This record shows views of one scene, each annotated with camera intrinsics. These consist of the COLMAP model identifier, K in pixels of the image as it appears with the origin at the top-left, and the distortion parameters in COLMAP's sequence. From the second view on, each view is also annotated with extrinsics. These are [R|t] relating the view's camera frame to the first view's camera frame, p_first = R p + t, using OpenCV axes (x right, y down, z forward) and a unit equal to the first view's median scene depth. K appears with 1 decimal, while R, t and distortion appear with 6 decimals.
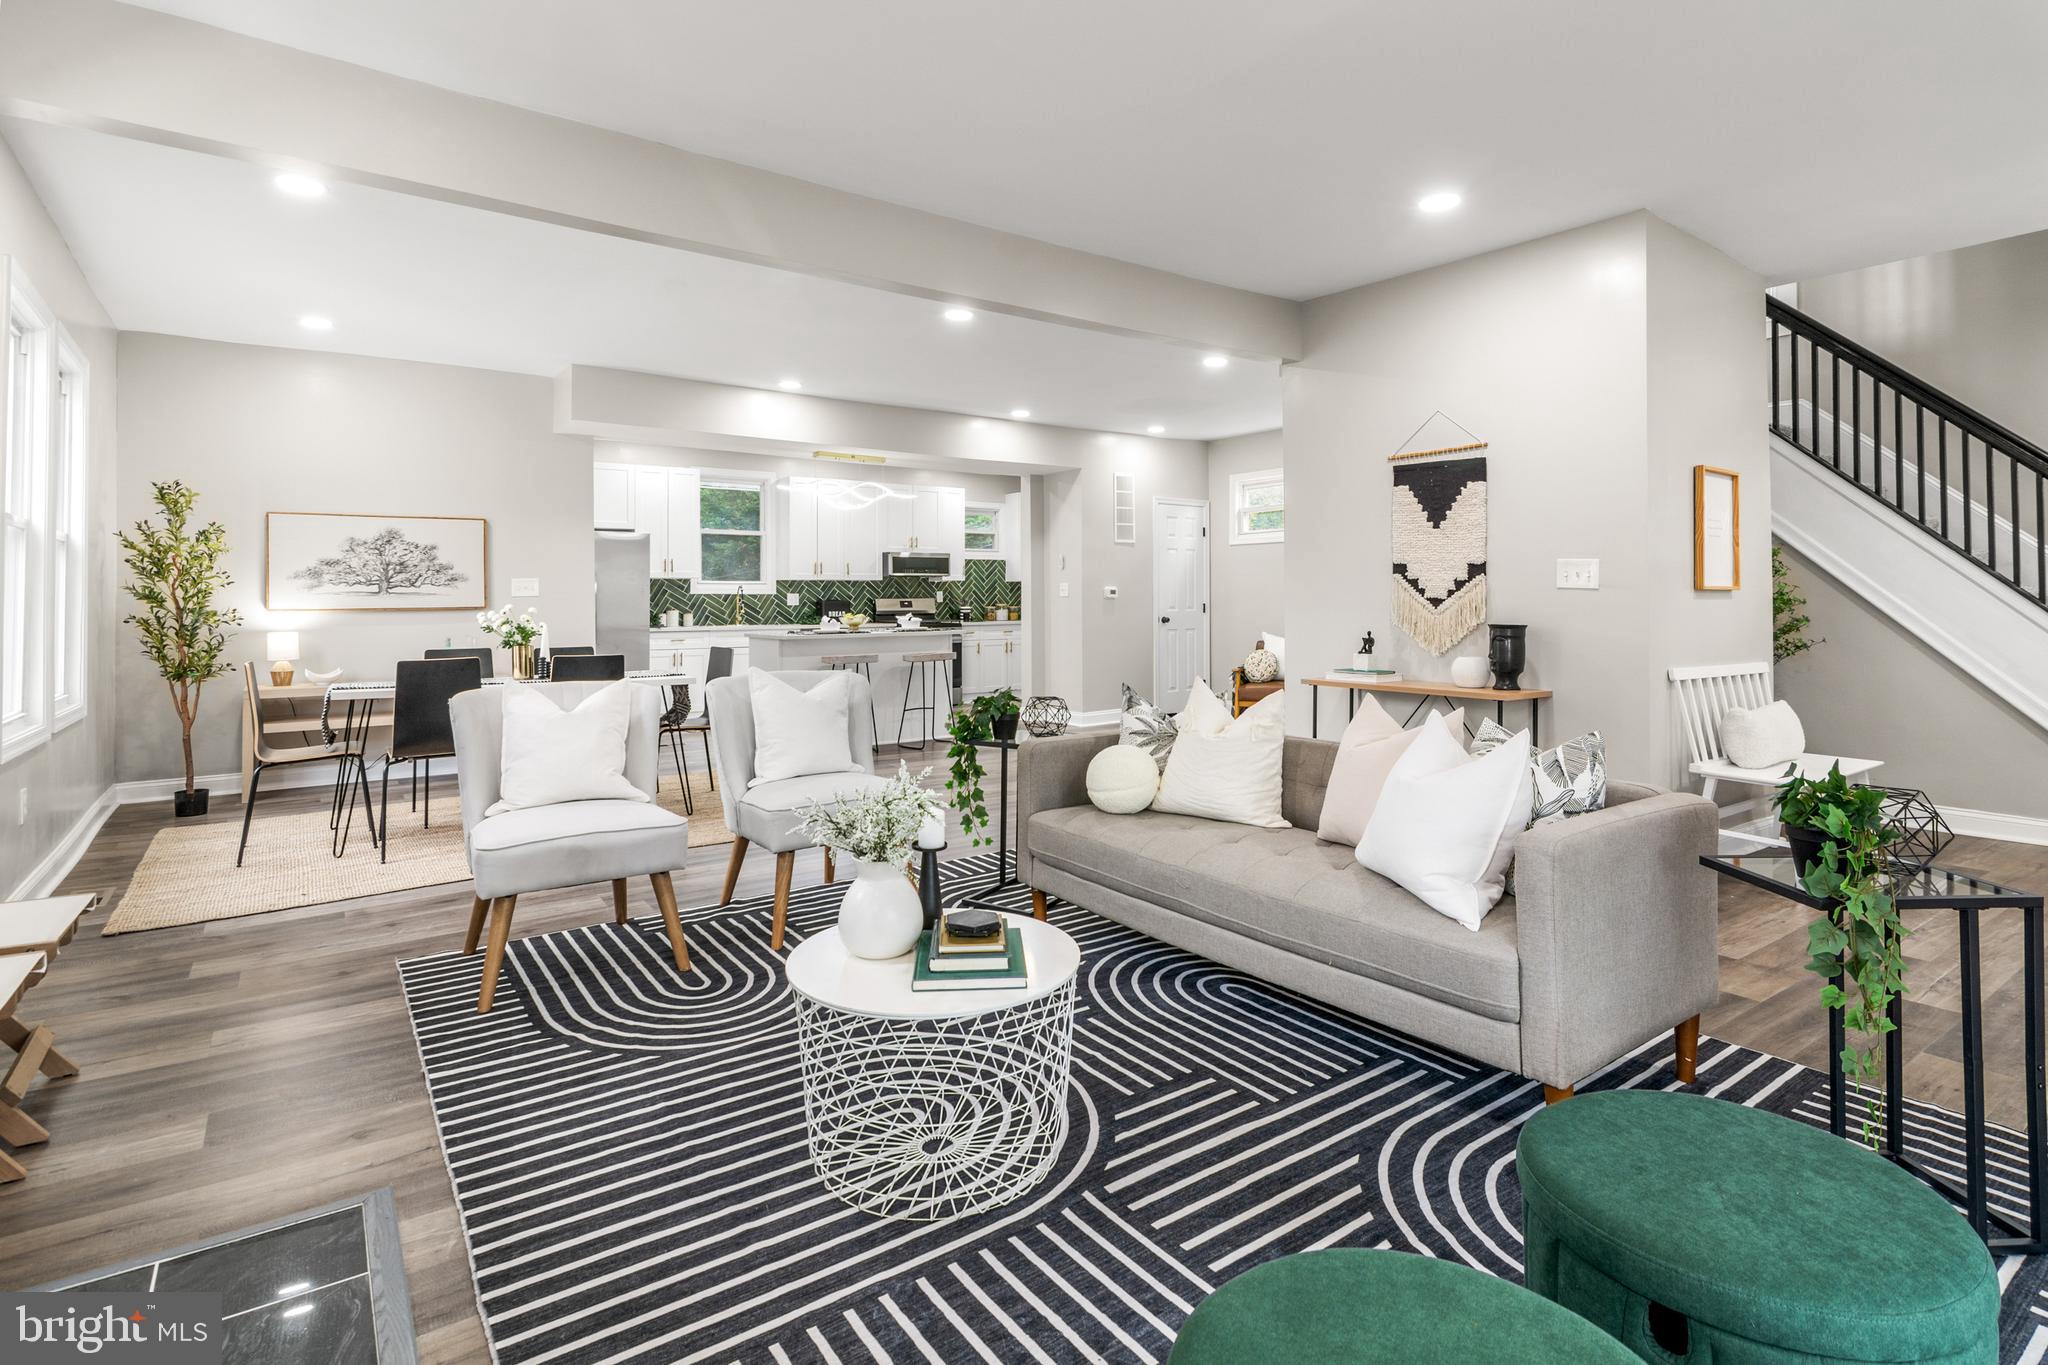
lens RADIAL K [[1004.2, 0, 1021.7], [0, 1004.2, 606.1], [0, 0, 1]] dist [0.004131, -0.001530]
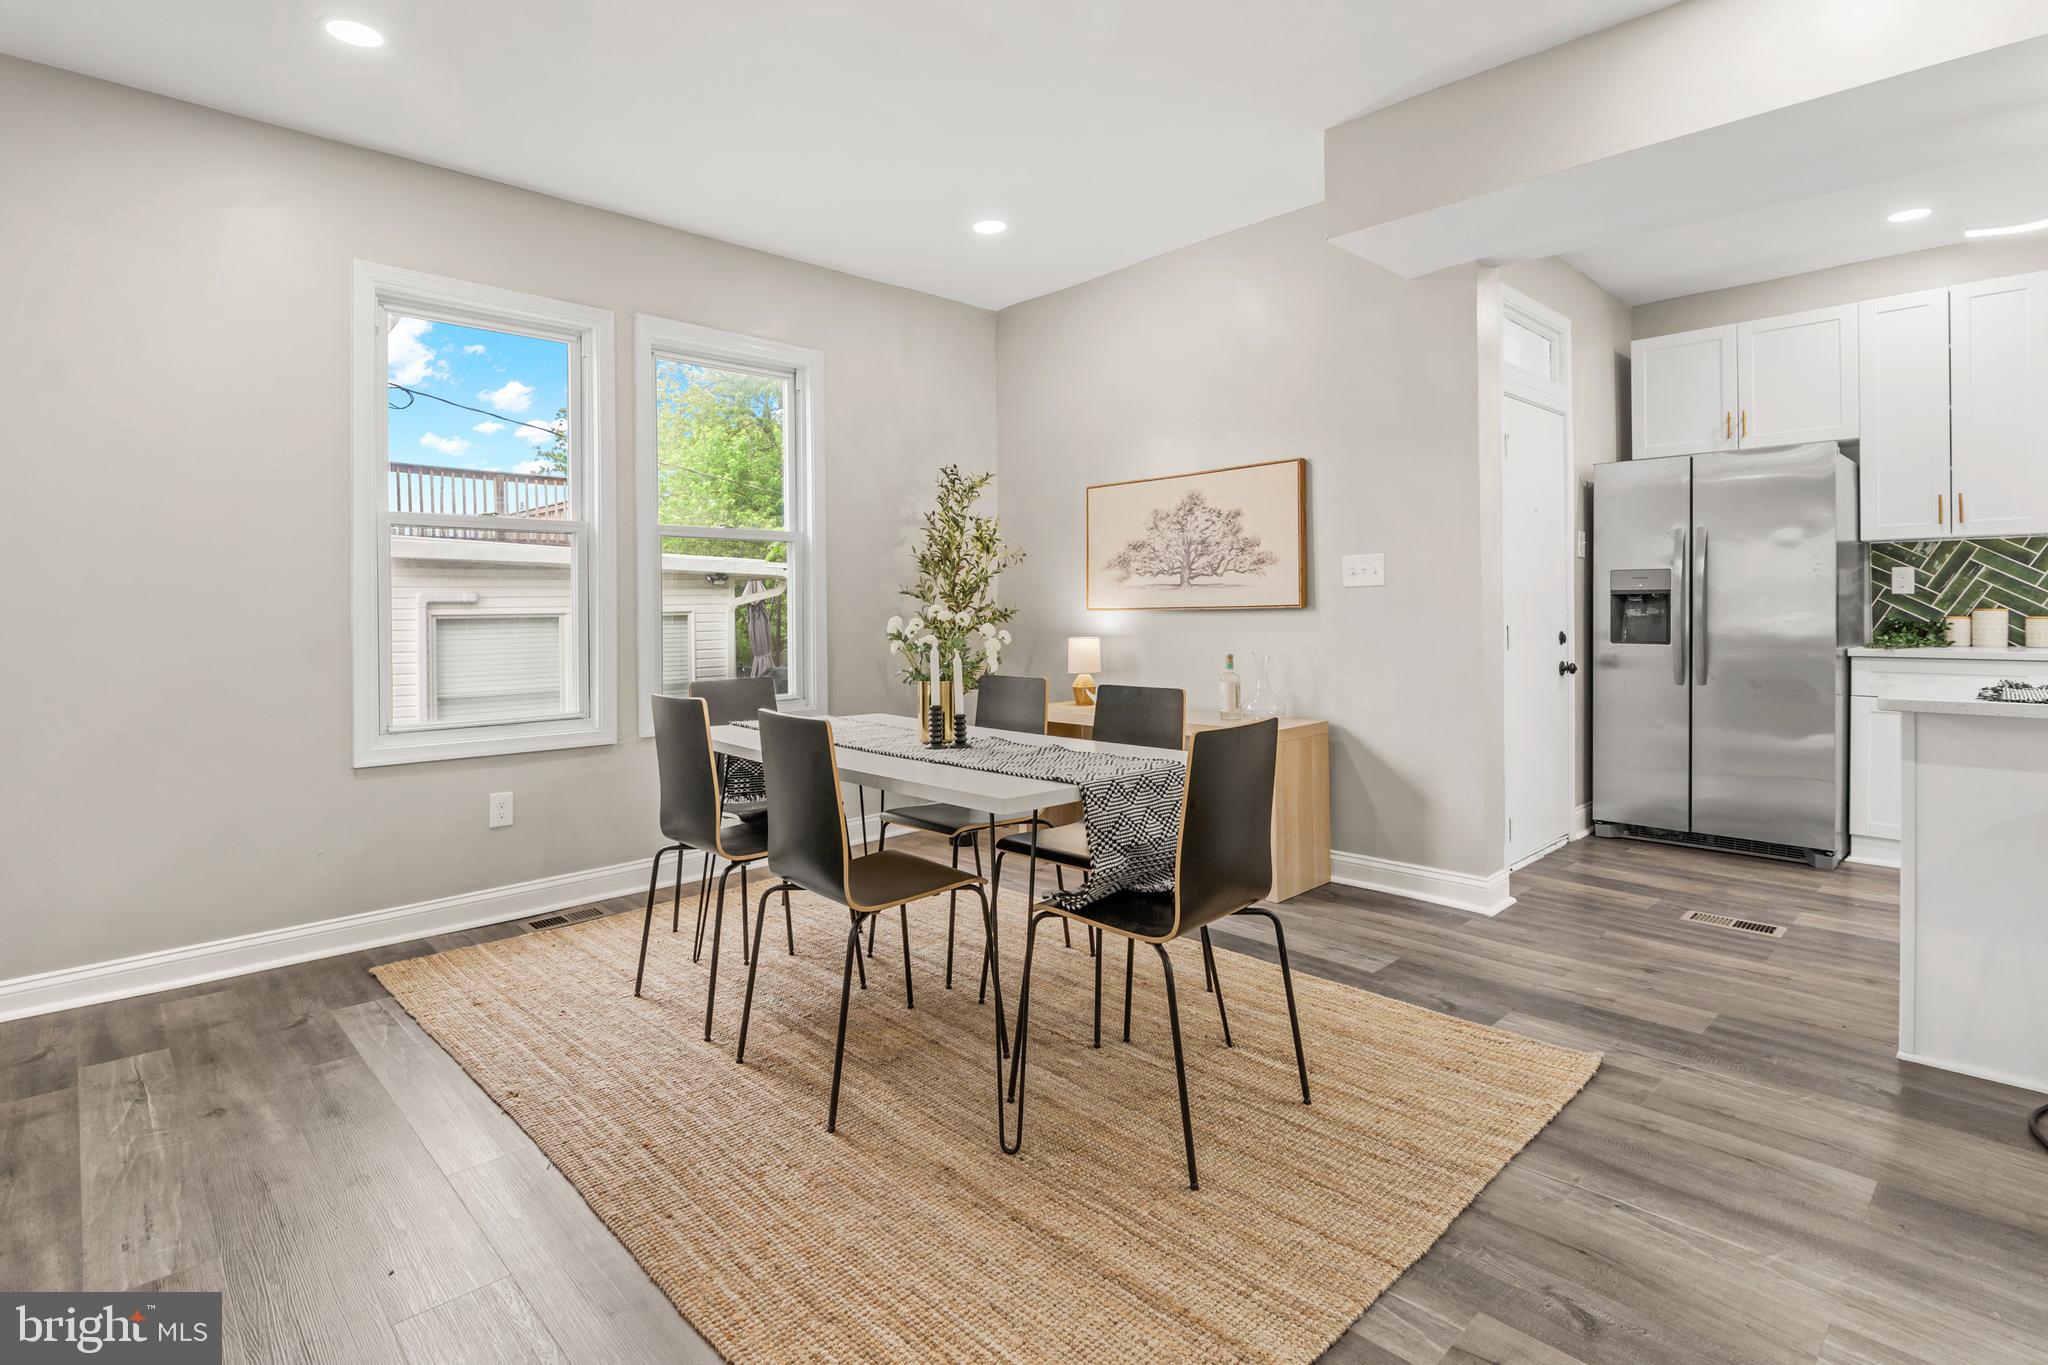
lens RADIAL K [[1015.9, 0, 1030.6], [0, 1015.9, 606.0], [0, 0, 1]] dist [-0.011670, -0.000412]
pose [[0.148267, 0.006357, -0.988927, 0.040607], [0.006069, 0.999955, 0.007338, -0.004918], [0.988929, -0.007089, 0.148222, 0.815543]]
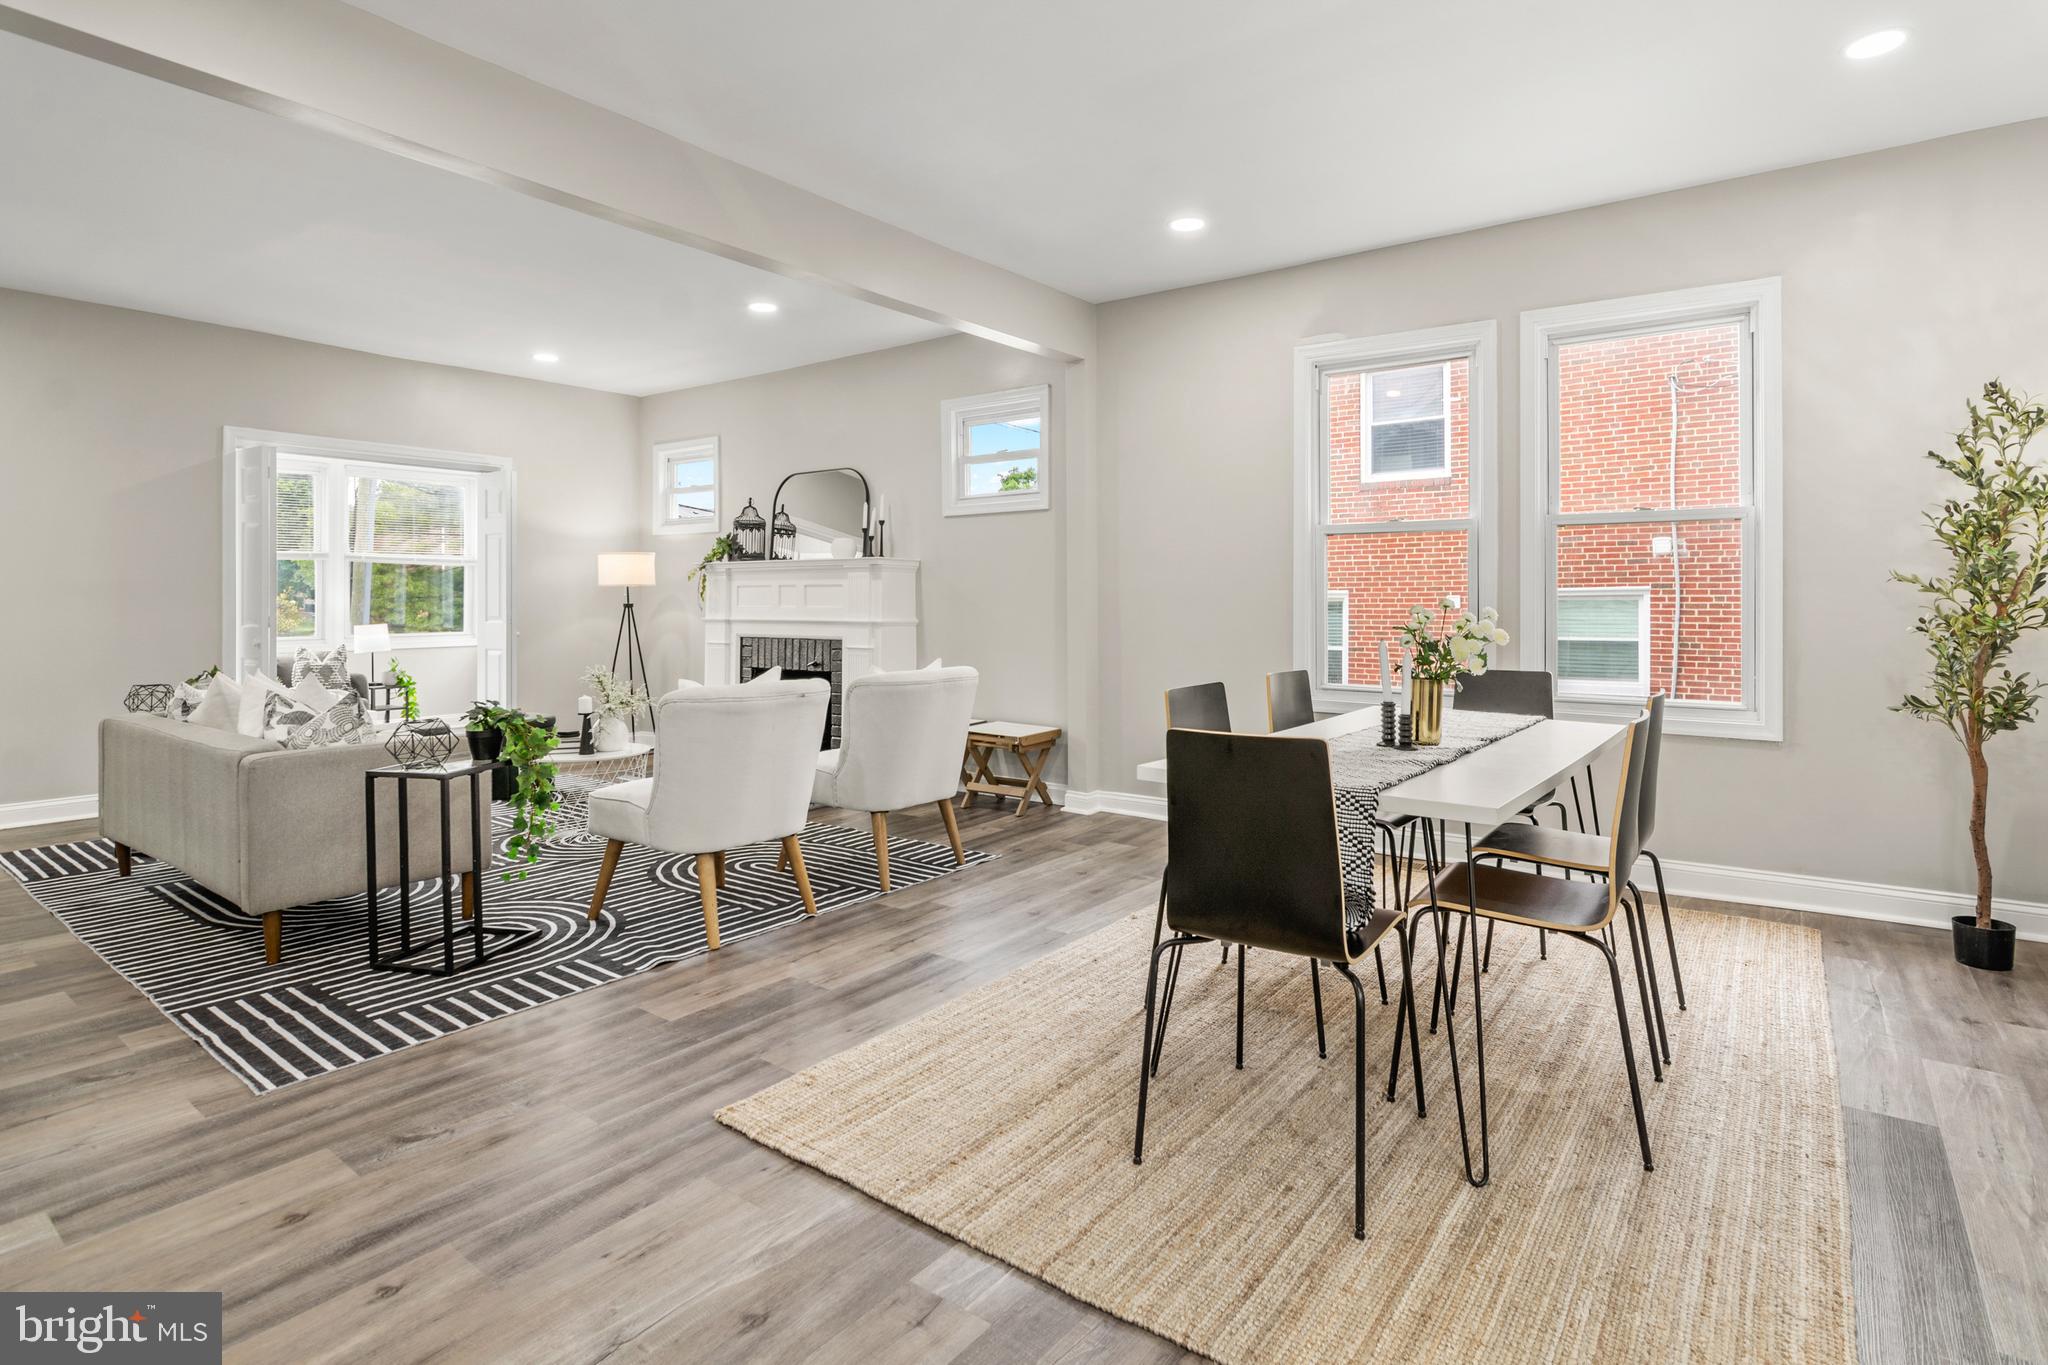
lens RADIAL K [[1015.9, 0, 1030.6], [0, 1015.9, 606.0], [0, 0, 1]] dist [-0.011670, -0.000412]
pose [[-0.951914, 0.008418, -0.306250, -0.125842], [0.005502, 0.999931, 0.010383, -0.004322], [0.306317, 0.008199, -0.951894, 1.199961]]
